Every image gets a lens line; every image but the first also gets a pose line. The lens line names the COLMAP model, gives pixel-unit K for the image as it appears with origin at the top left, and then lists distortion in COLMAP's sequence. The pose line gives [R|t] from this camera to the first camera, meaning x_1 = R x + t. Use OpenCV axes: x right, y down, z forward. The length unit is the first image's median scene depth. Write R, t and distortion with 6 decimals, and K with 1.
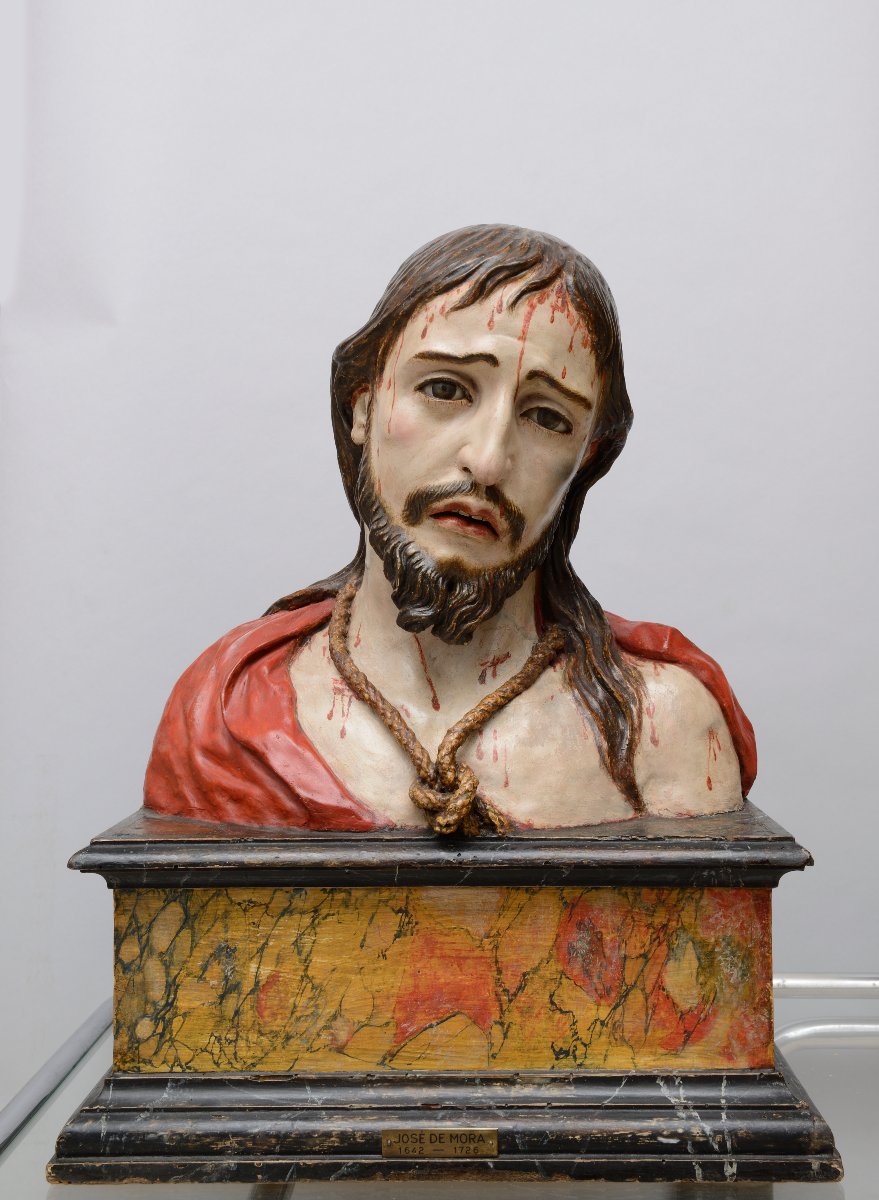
lens RADIAL K [[1578.0, 0, 449.0], [0, 1578.0, 588.3], [0, 0, 1]] dist [0.014276, 0.000000]
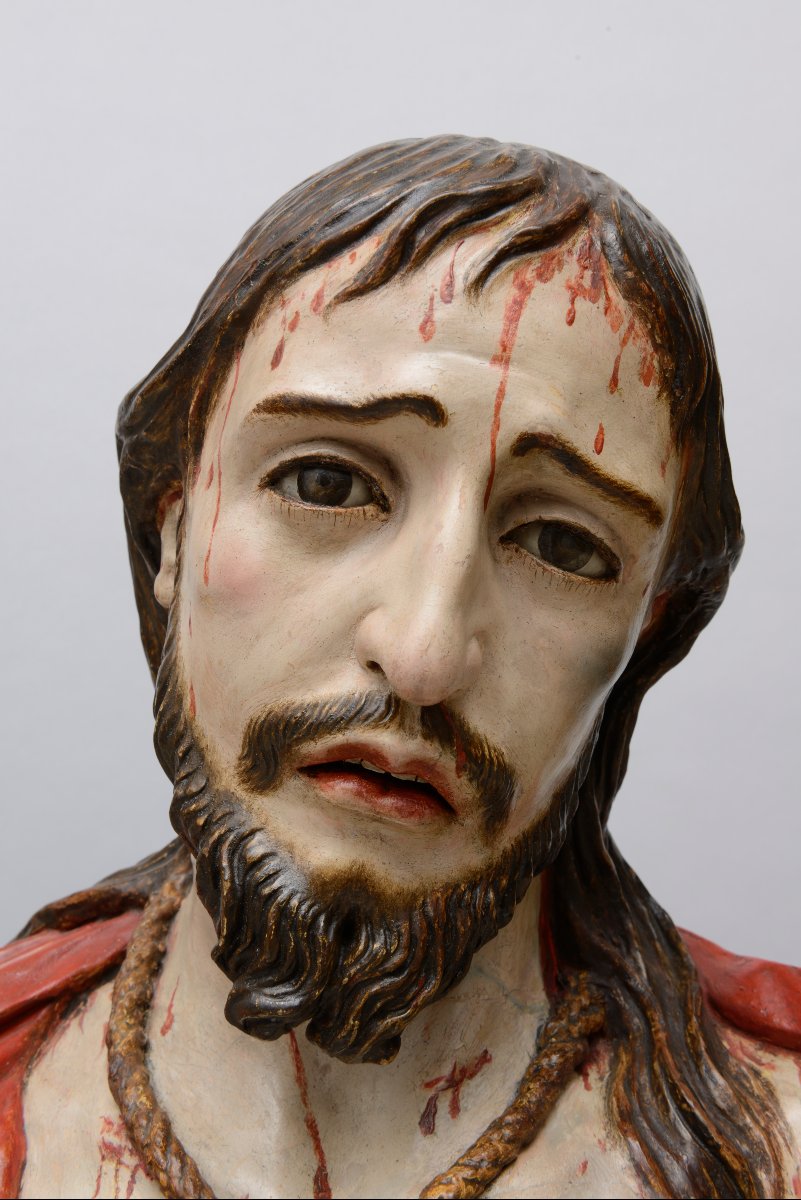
lens RADIAL K [[1534.4, 0, 398.3], [0, 1534.4, 608.4], [0, 0, 1]] dist [0.058257, 0.000000]
pose [[0.999314, -0.012414, -0.034902, 0.031229], [0.009599, 0.996774, -0.079685, -0.056505], [0.035779, 0.079295, 0.996209, 0.571542]]
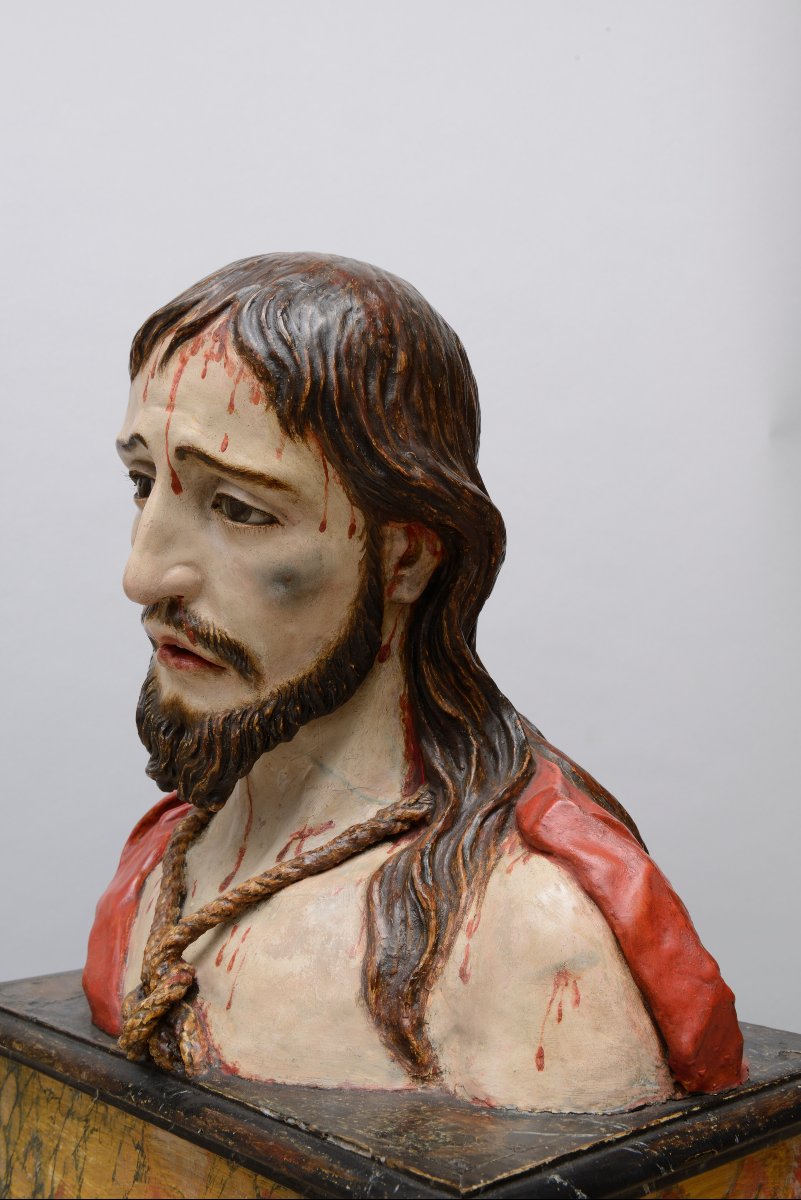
lens RADIAL K [[1364.9, 0, 396.9], [0, 1364.9, 600.9], [0, 0, 1]] dist [0.030289, 0.000000]
pose [[0.644157, -0.046764, -0.763462, 0.586069], [0.011633, 0.998613, -0.051352, -0.031039], [0.764804, 0.024198, 0.643808, 0.647772]]
